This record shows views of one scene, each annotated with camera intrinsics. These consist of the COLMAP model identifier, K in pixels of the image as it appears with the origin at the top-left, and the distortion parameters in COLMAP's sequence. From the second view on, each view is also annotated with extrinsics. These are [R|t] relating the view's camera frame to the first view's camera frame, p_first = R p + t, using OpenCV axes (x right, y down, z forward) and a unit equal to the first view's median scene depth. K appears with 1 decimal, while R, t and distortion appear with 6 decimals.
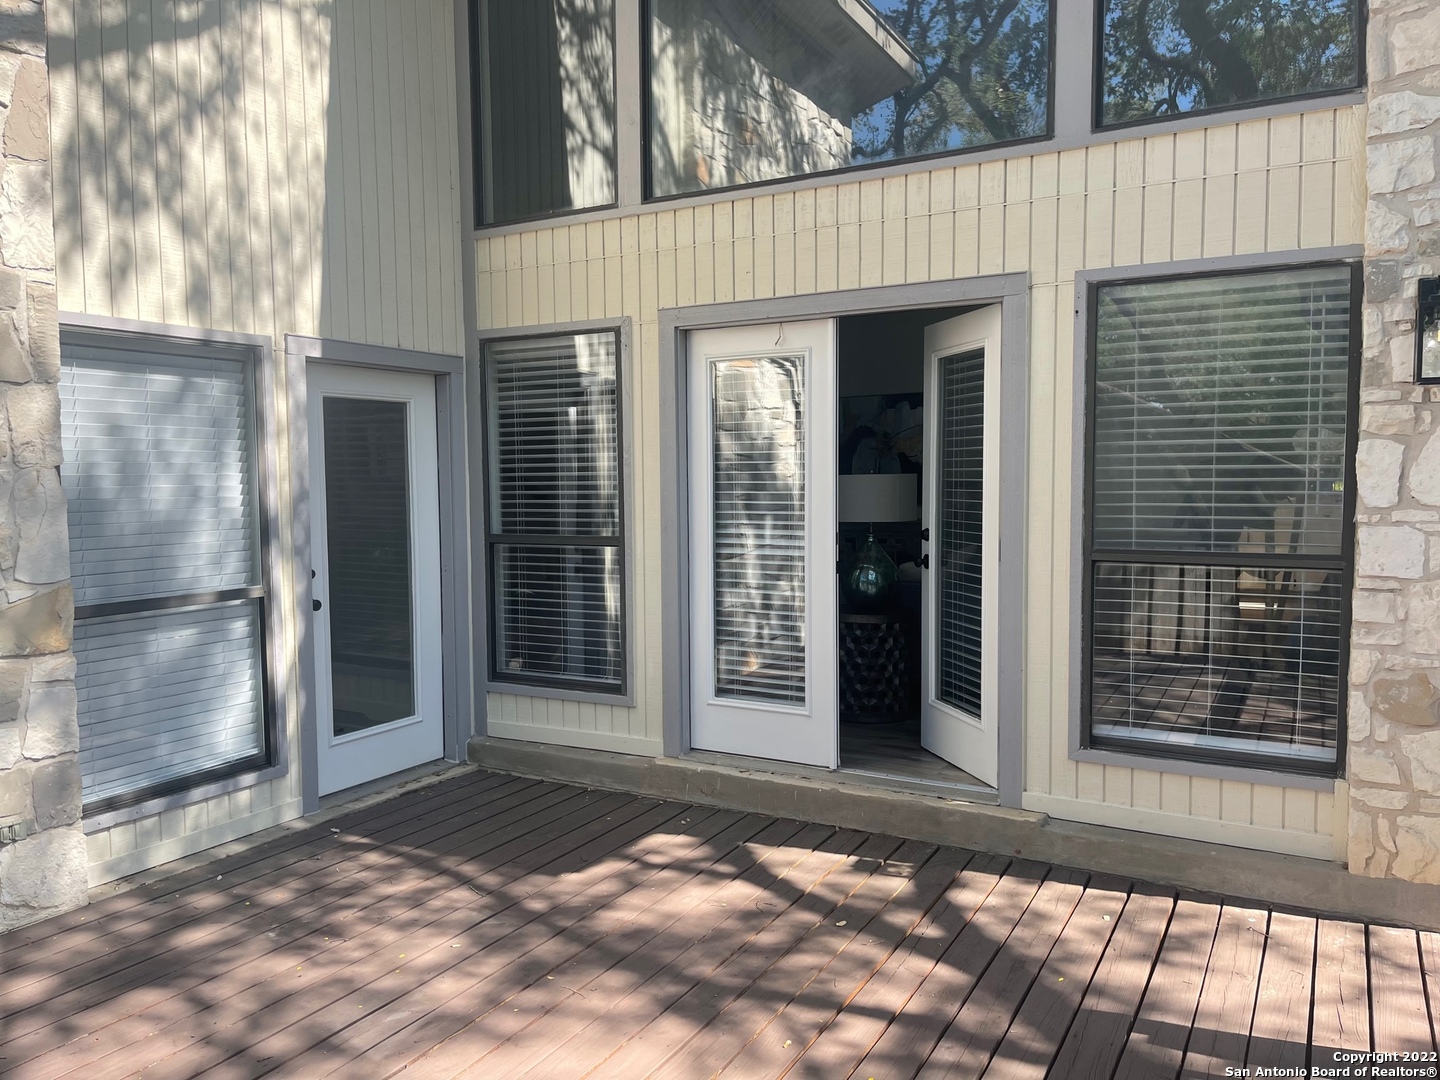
lens RADIAL K [[1083.9, 0, 709.0], [0, 1083.9, 549.3], [0, 0, 1]] dist [0.073145, -0.094158]
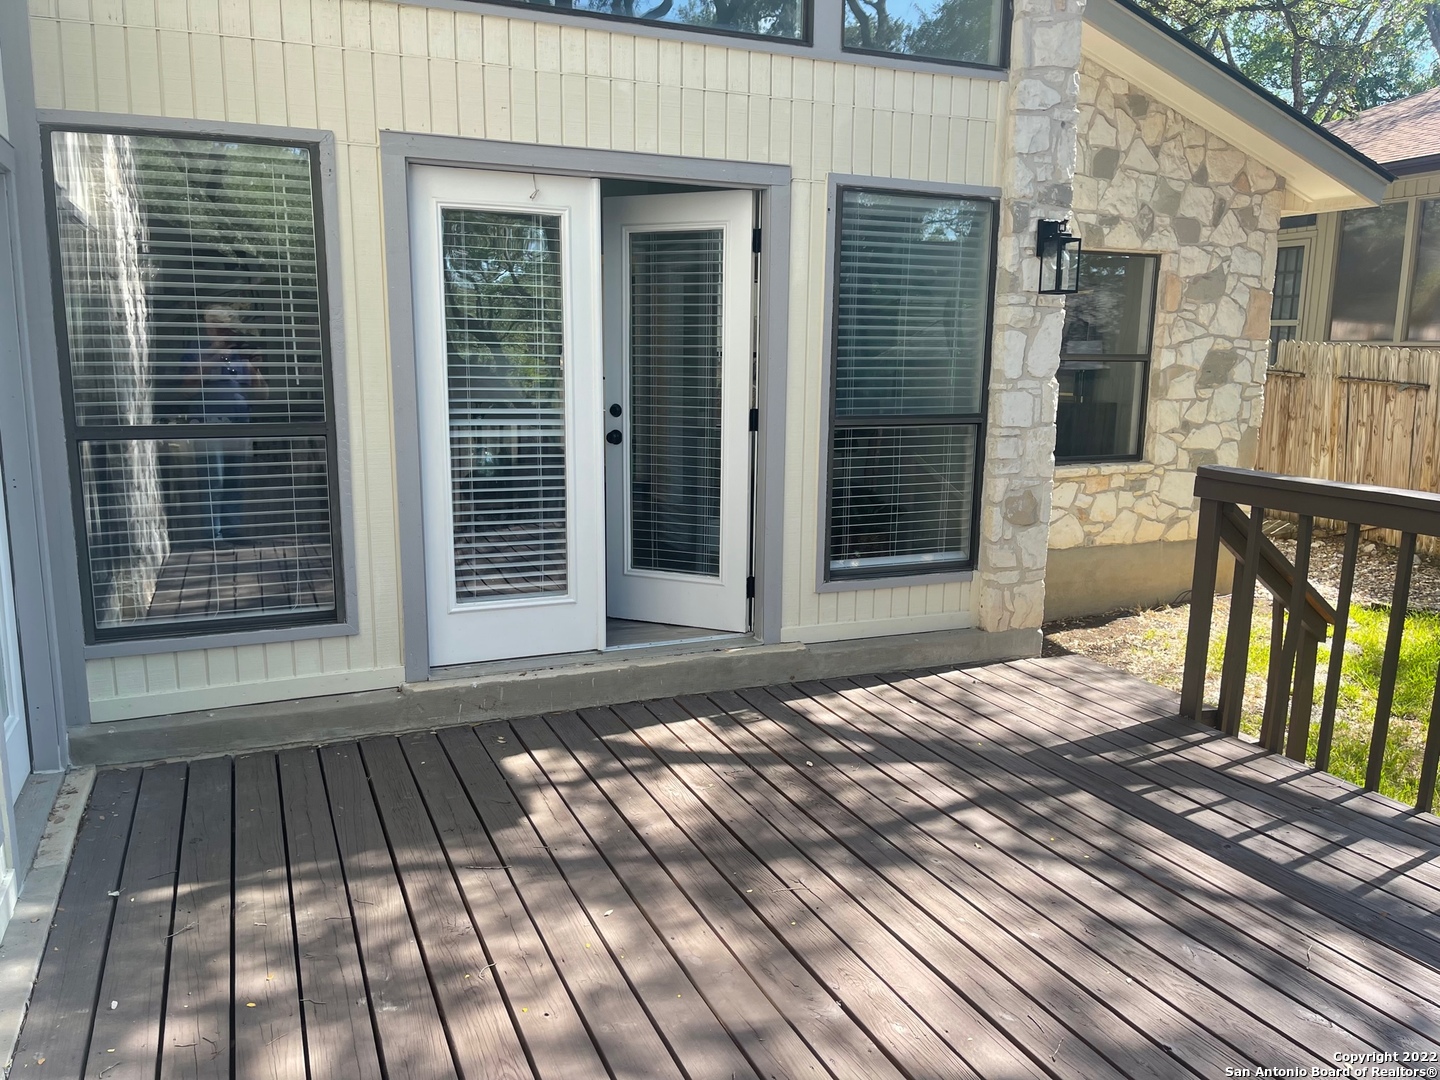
lens RADIAL K [[1083.9, 0, 700.7], [0, 1083.9, 551.7], [0, 0, 1]] dist [0.073145, -0.094158]
pose [[0.603772, -0.129014, 0.786647, -0.723661], [0.040204, 0.990489, 0.131587, -0.016458], [-0.796142, -0.047822, 0.603217, 0.405760]]
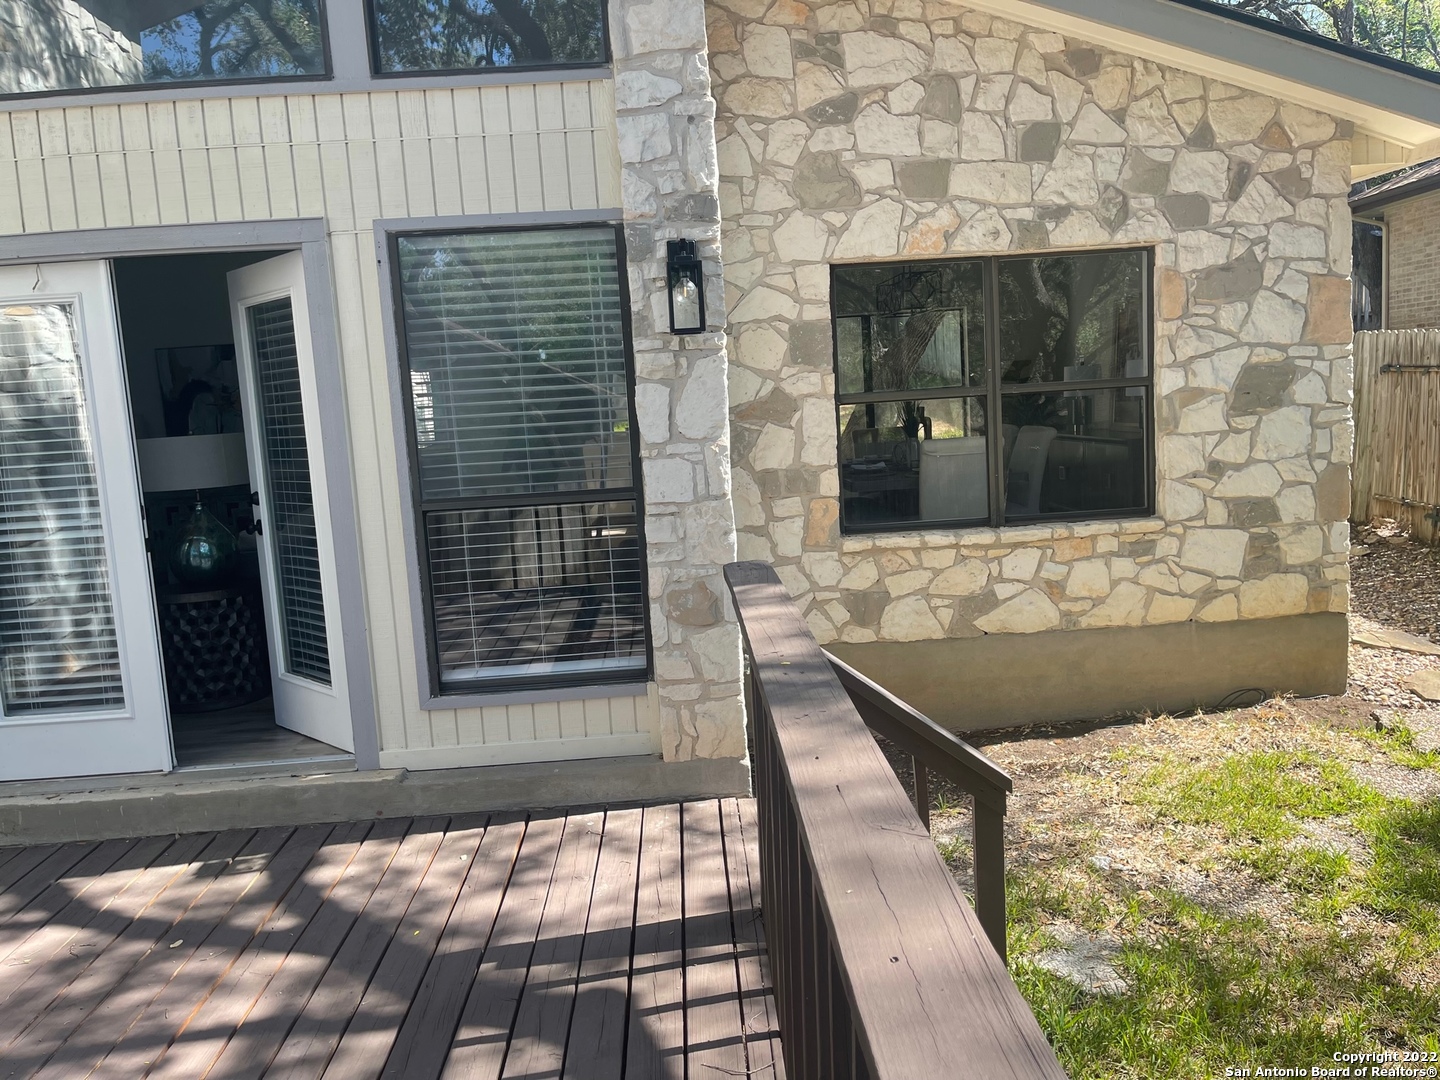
lens RADIAL K [[1083.9, 0, 712.4], [0, 1083.9, 529.4], [0, 0, 1]] dist [0.073145, -0.094158]
pose [[0.849431, -0.105279, 0.517091, 0.058514], [0.090004, 0.994443, 0.054617, -0.004228], [-0.519967, 0.000147, 0.854186, 0.002724]]
